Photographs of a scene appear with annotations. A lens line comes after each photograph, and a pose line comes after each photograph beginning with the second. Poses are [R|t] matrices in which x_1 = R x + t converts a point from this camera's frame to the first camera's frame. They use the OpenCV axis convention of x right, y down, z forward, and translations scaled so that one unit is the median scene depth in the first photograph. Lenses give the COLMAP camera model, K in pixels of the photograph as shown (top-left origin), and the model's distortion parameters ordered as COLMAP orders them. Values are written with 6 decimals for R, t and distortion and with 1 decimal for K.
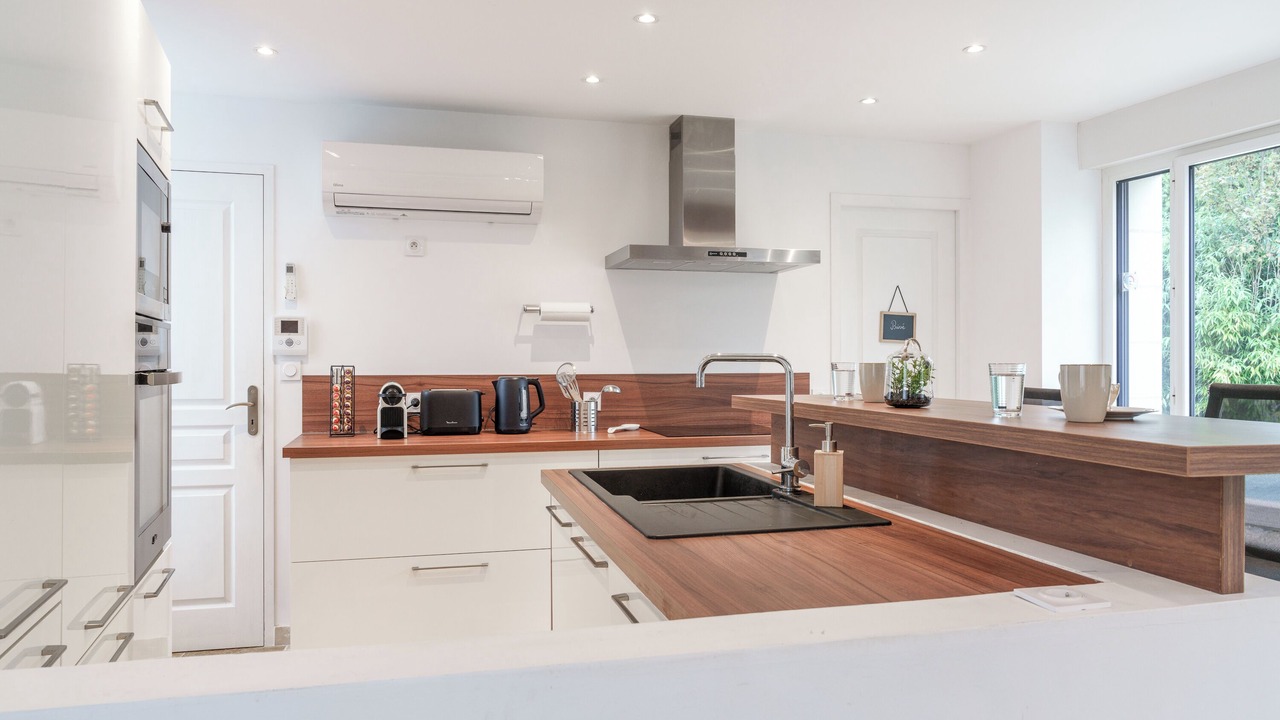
lens RADIAL K [[1011.4, 0, 640.0], [0, 1011.4, 360.0], [0, 0, 1]] dist [-0.001321, -0.002761]
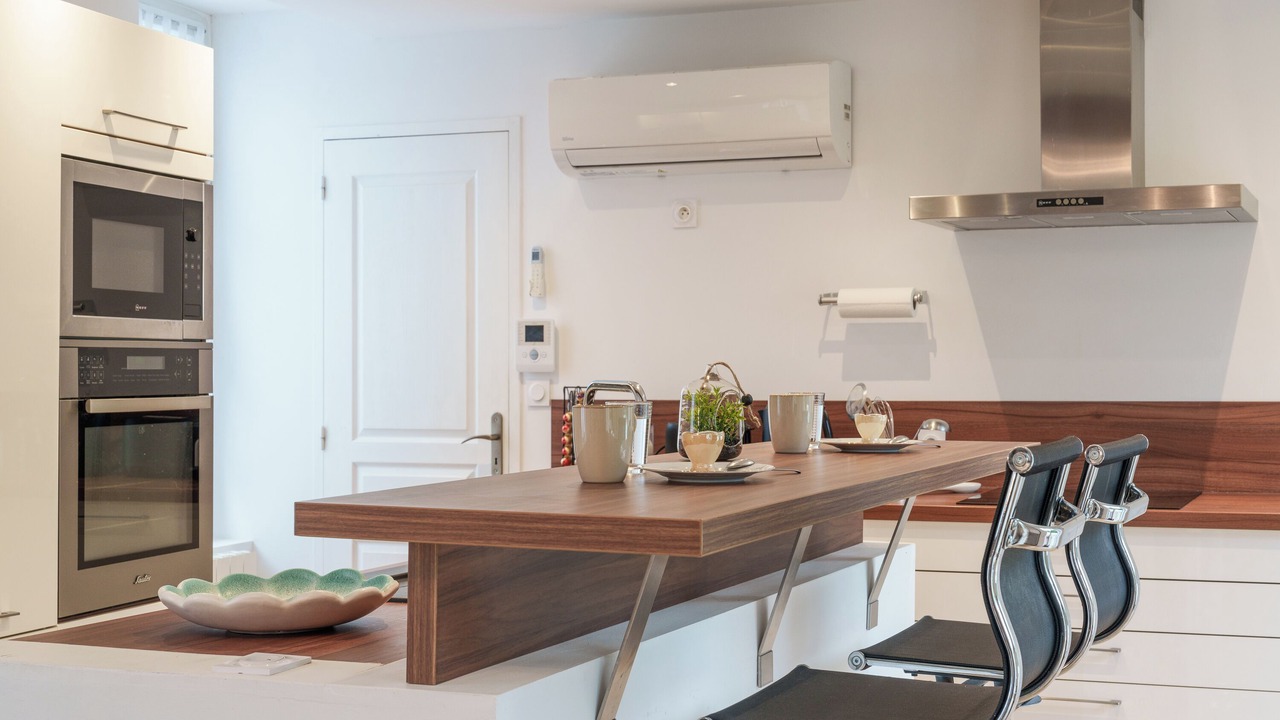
lens RADIAL K [[1926.0, 0, 640.0], [0, 1926.0, 360.0], [0, 0, 1]] dist [-0.000733, -0.010688]
pose [[0.772001, -0.004788, -0.635604, 0.605151], [0.005517, 0.999984, -0.000831, -0.011944], [0.635598, -0.002865, 0.772015, -0.037292]]
